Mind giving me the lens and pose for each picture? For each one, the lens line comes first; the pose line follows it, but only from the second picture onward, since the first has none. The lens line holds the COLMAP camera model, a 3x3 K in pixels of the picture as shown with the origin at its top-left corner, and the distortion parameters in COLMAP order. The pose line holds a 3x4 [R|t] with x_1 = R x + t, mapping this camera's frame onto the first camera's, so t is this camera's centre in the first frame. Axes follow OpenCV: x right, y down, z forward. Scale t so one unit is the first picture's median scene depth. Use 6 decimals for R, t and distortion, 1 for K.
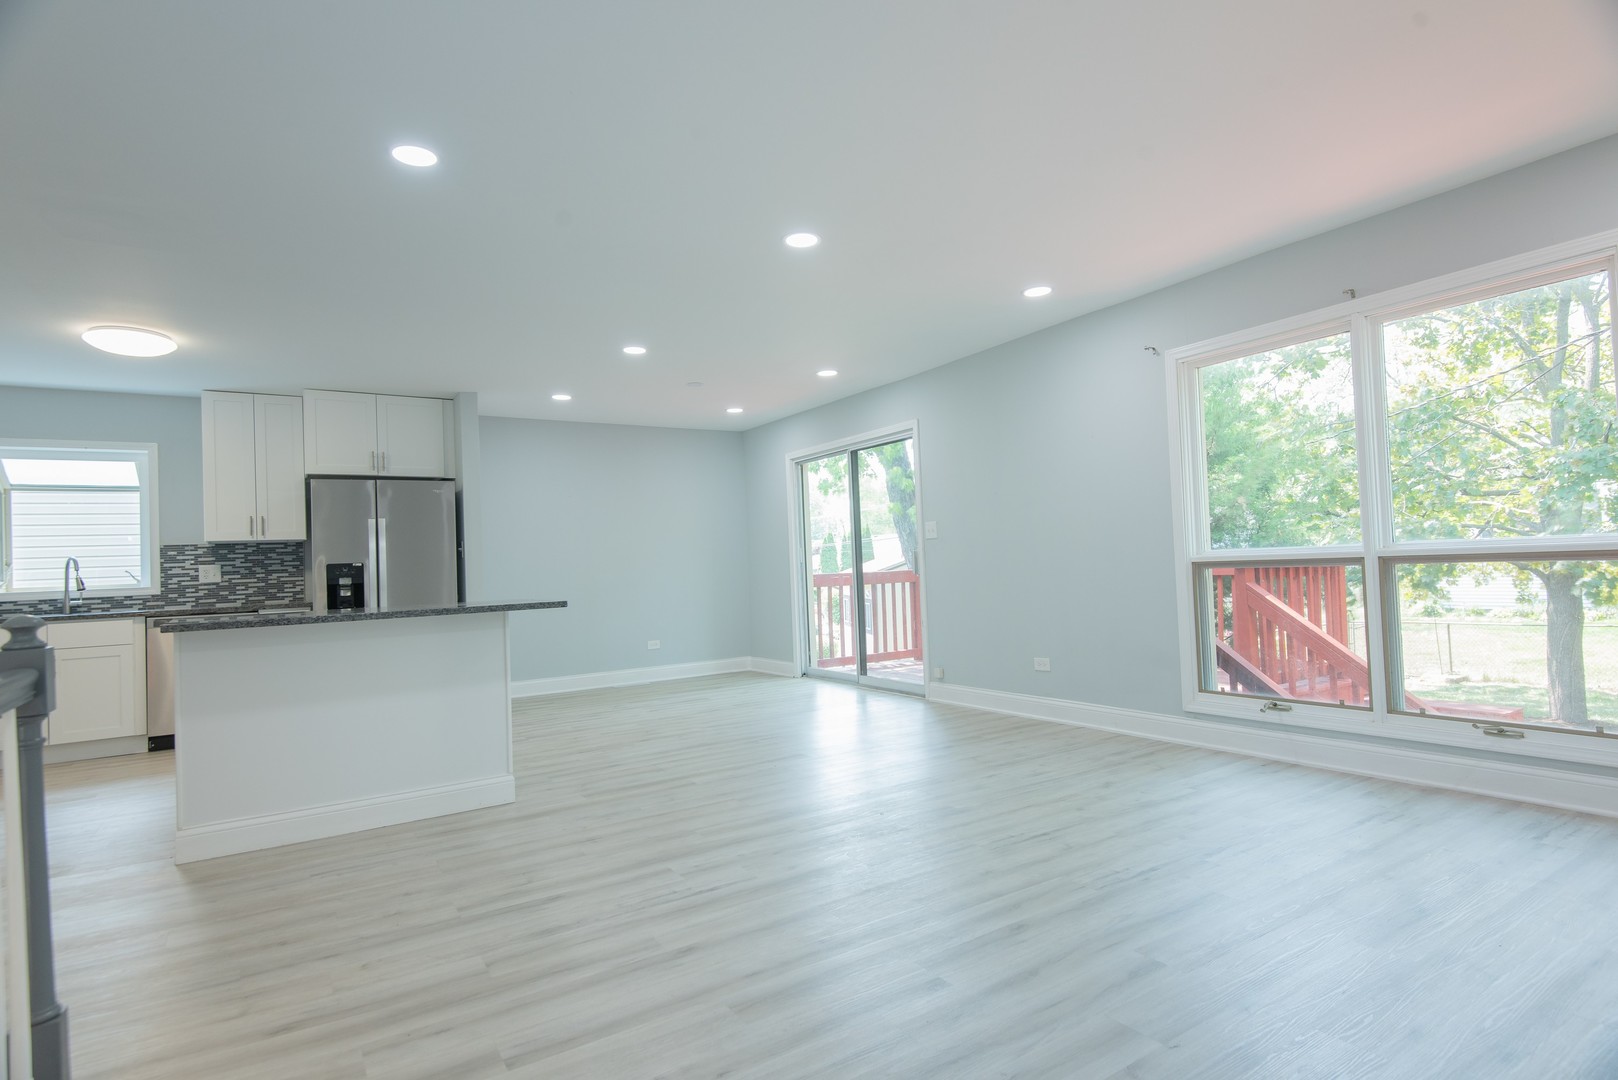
lens RADIAL K [[782.2, 0, 810.0], [0, 782.2, 541.7], [0, 0, 1]] dist [-0.012659, -0.001904]
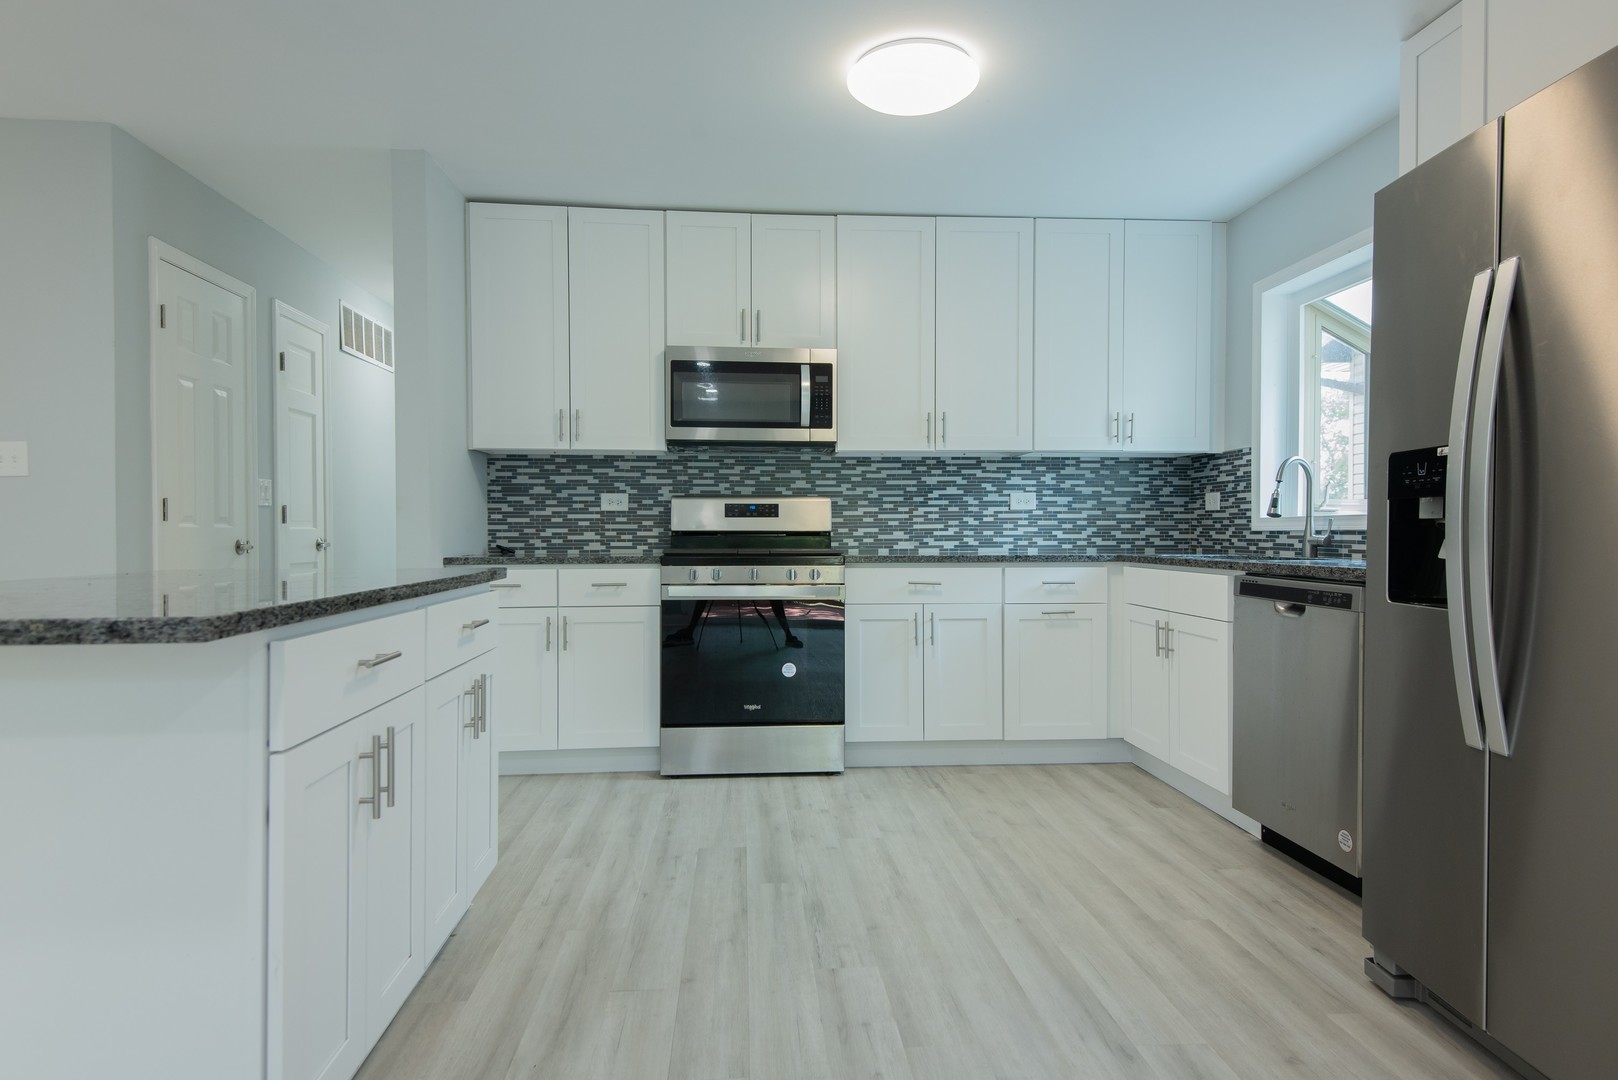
lens RADIAL K [[916.6, 0, 814.1], [0, 916.6, 534.8], [0, 0, 1]] dist [0.032199, -0.004301]
pose [[-0.494940, 0.045722, -0.867723, -0.174447], [0.048822, 0.998500, 0.024765, 0.053202], [0.867554, -0.030107, -0.496430, 1.354144]]
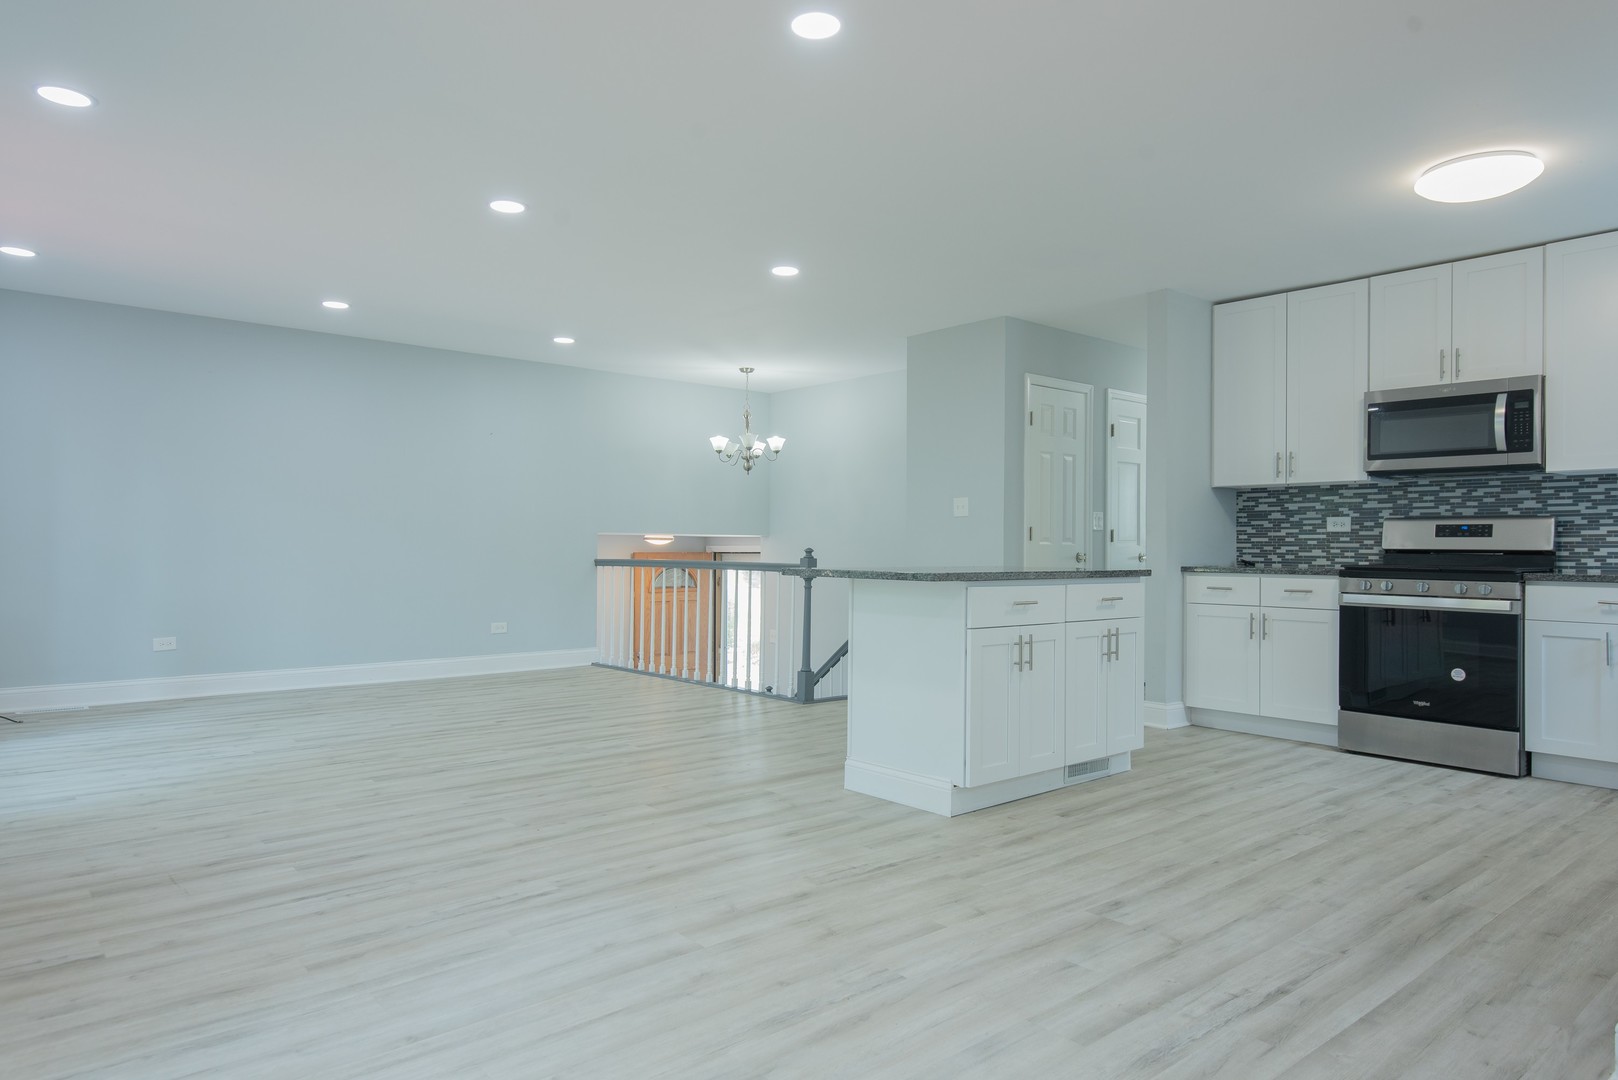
lens RADIAL K [[974.6, 0, 813.7], [0, 974.6, 550.2], [0, 0, 1]] dist [0.003046, 0.001138]
pose [[-0.993227, 0.034103, -0.111071, -0.113597], [0.036902, 0.999049, -0.023242, 0.073314], [0.110173, -0.027183, -0.993541, 1.967680]]
